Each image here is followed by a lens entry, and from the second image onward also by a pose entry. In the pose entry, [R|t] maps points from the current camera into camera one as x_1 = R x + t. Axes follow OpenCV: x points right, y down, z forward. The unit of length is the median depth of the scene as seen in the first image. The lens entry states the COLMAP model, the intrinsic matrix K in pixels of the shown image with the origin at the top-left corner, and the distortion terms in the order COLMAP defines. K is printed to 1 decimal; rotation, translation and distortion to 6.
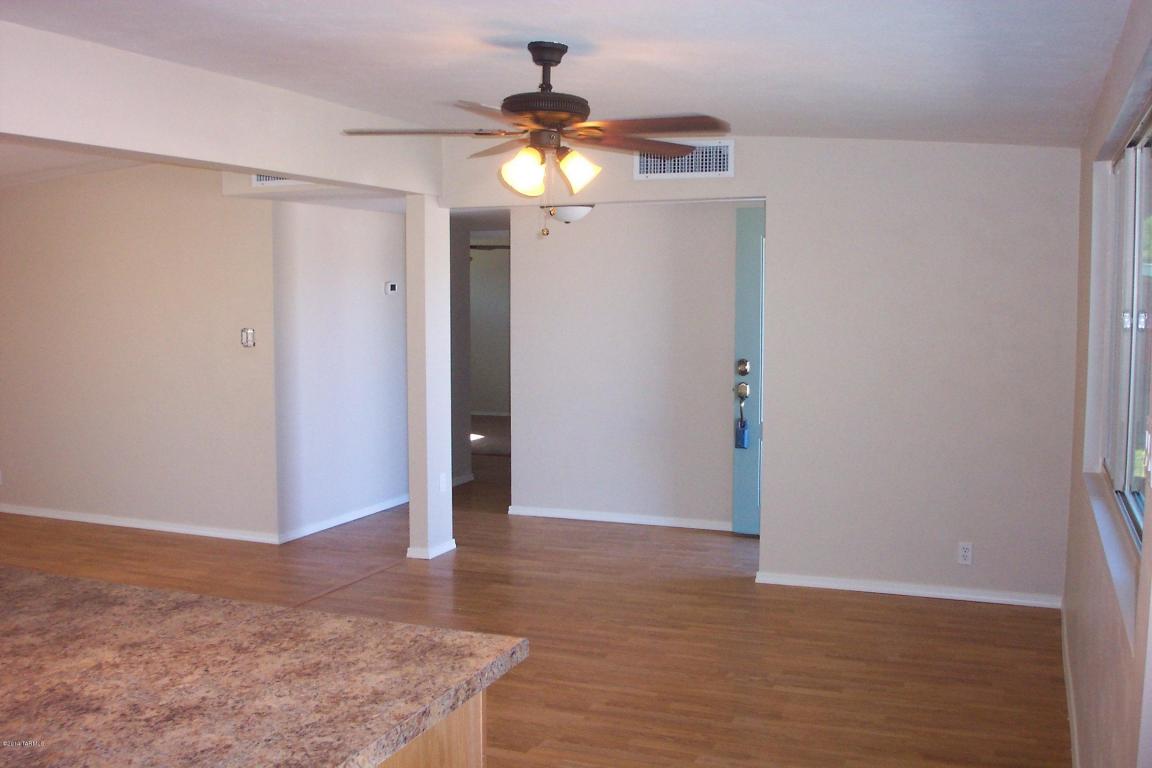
lens RADIAL K [[1150.0, 0, 579.1], [0, 1150.0, 381.8], [0, 0, 1]] dist [-0.120981, 0.000000]
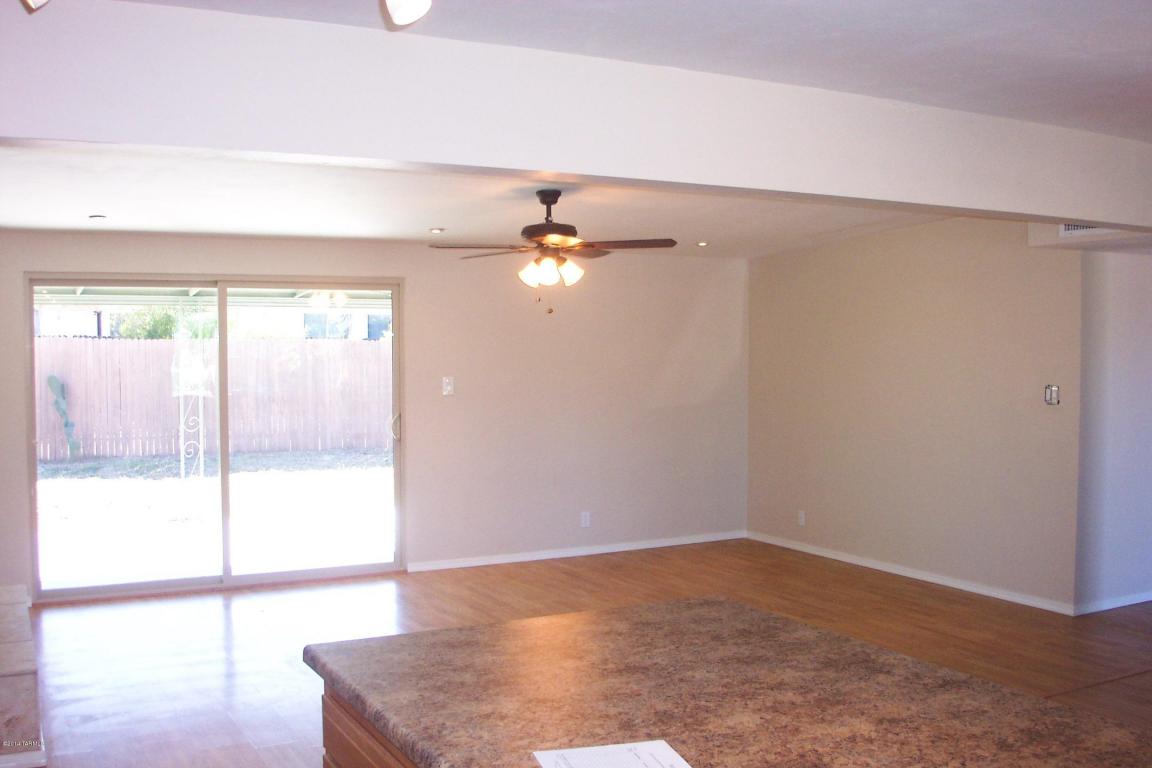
lens RADIAL K [[1150.0, 0, 574.4], [0, 1150.0, 389.5], [0, 0, 1]] dist [-0.120981, 0.000000]
pose [[0.771375, 0.022889, -0.635969, -0.002371], [-0.047949, 0.998603, -0.022217, -0.011624], [0.634571, 0.047632, 0.771395, 0.070343]]
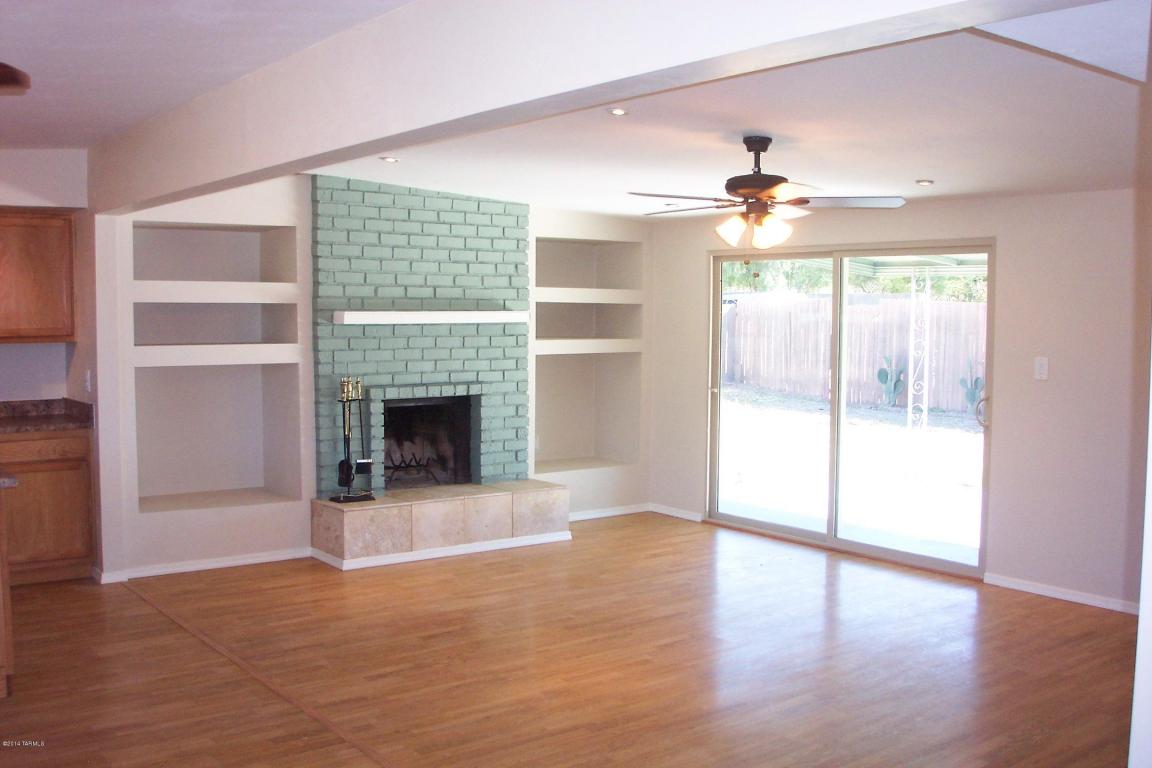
lens RADIAL K [[1150.0, 0, 578.7], [0, 1150.0, 376.4], [0, 0, 1]] dist [-0.120981, 0.000000]
pose [[-0.504367, 0.047459, -0.862184, 0.215554], [-0.079314, 0.991721, 0.100987, -0.131082], [0.859839, 0.119317, -0.496427, 1.482258]]
